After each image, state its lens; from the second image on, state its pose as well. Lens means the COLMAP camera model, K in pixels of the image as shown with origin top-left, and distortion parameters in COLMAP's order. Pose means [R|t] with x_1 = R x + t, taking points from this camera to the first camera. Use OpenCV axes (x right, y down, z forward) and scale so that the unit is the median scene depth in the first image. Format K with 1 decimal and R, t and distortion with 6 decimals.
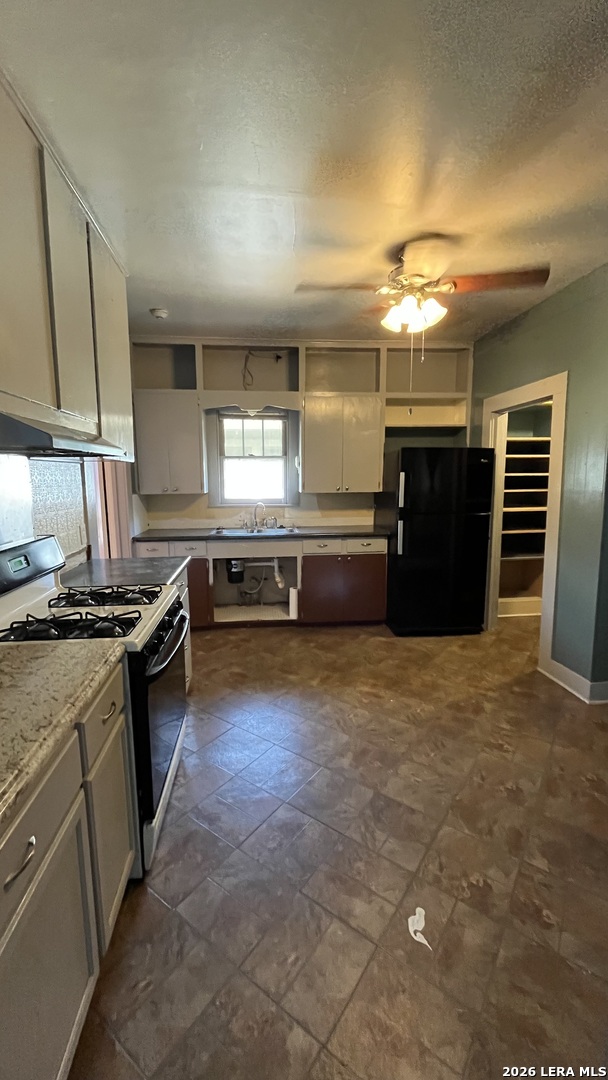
lens RADIAL K [[433.8, 0, 298.4], [0, 433.8, 542.7], [0, 0, 1]] dist [0.000700, 0.000037]
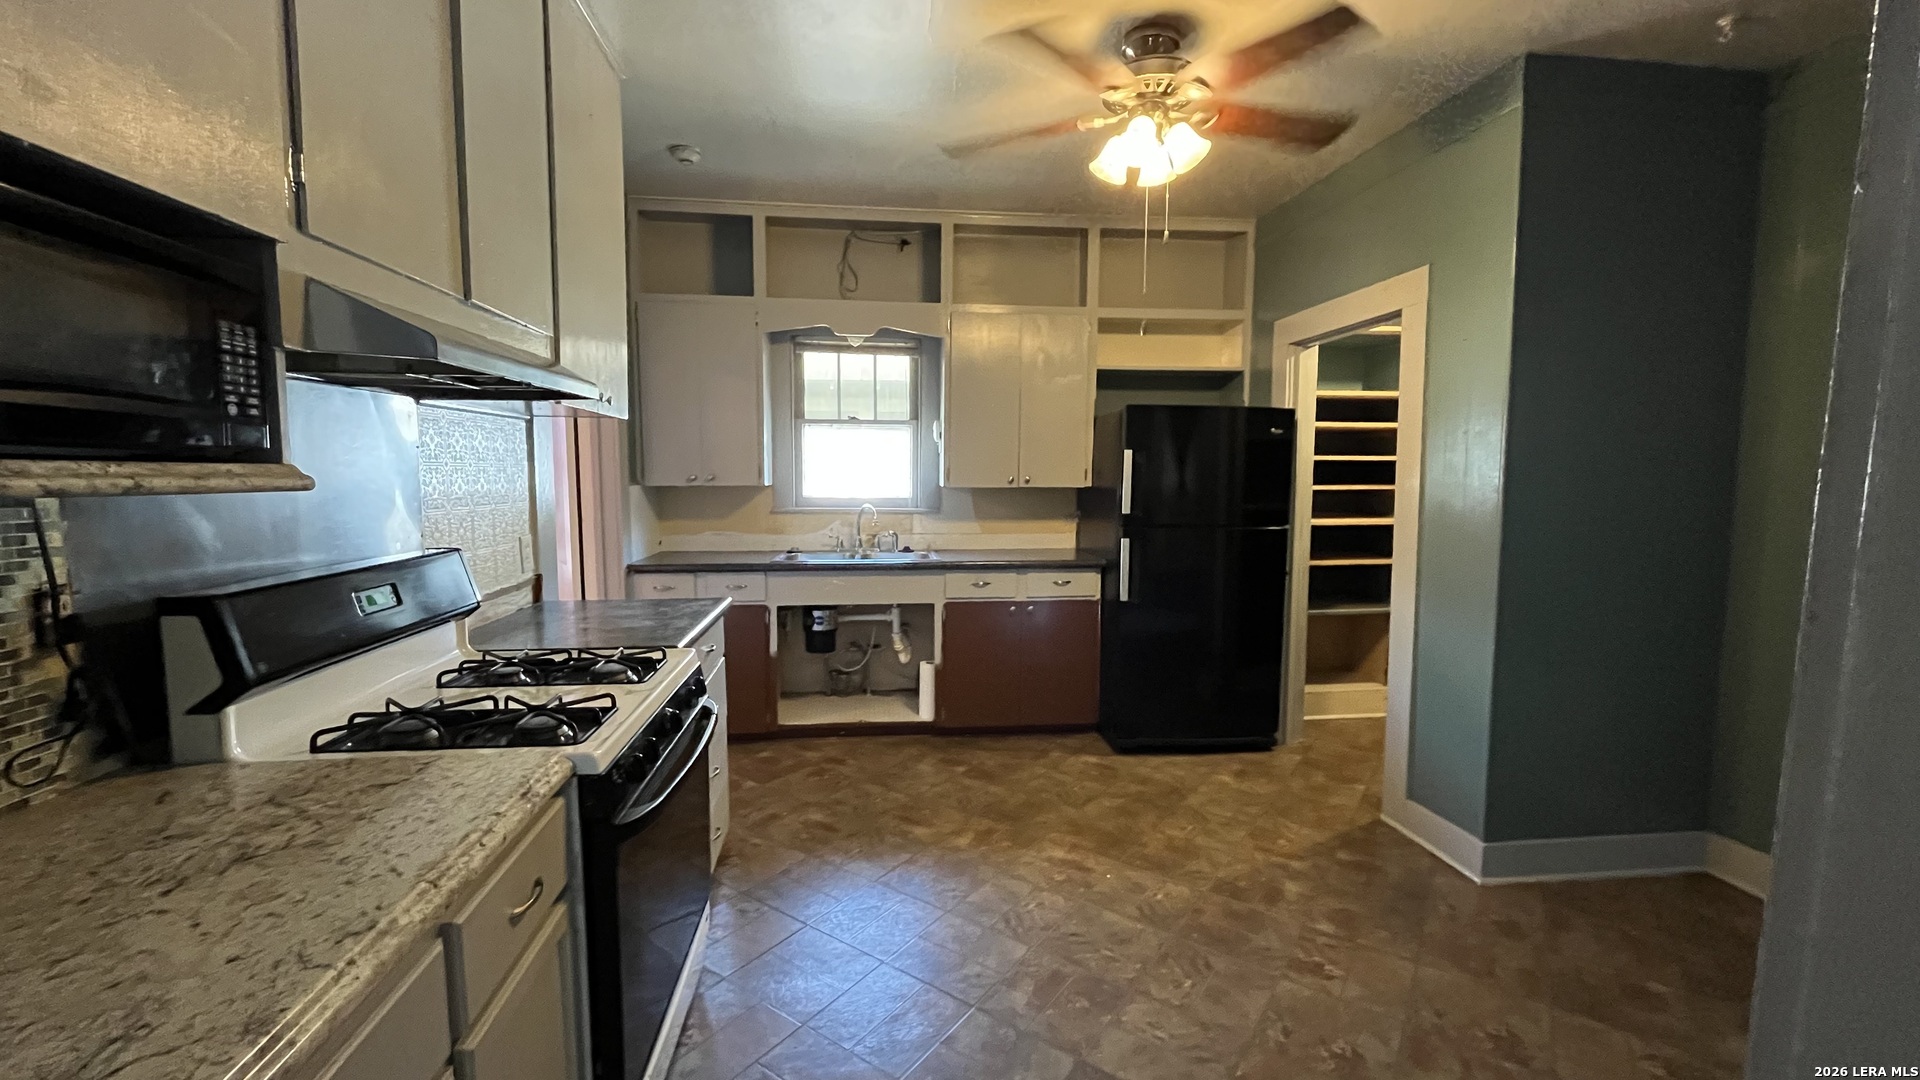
lens RADIAL K [[772.7, 0, 956.1], [0, 772.7, 548.8], [0, 0, 1]] dist [-0.000451, 0.000032]
pose [[0.999793, 0.011184, 0.016991, 0.008439], [-0.010308, 0.998654, -0.050830, 0.014488], [-0.017536, 0.050644, 0.998563, 0.042381]]
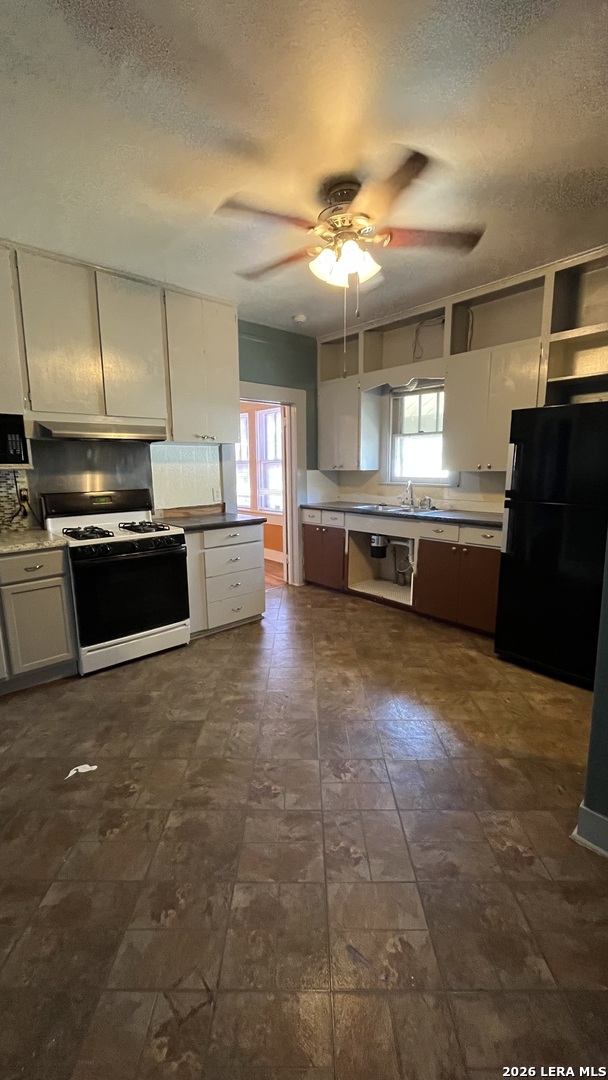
lens RADIAL K [[434.7, 0, 304.0], [0, 434.7, 540.0], [0, 0, 1]] dist [-0.000451, 0.000032]
pose [[0.587769, 0.137455, -0.797266, 0.729648], [-0.115839, 0.989606, 0.085216, -0.022389], [0.800693, 0.042267, 0.597583, 0.300880]]
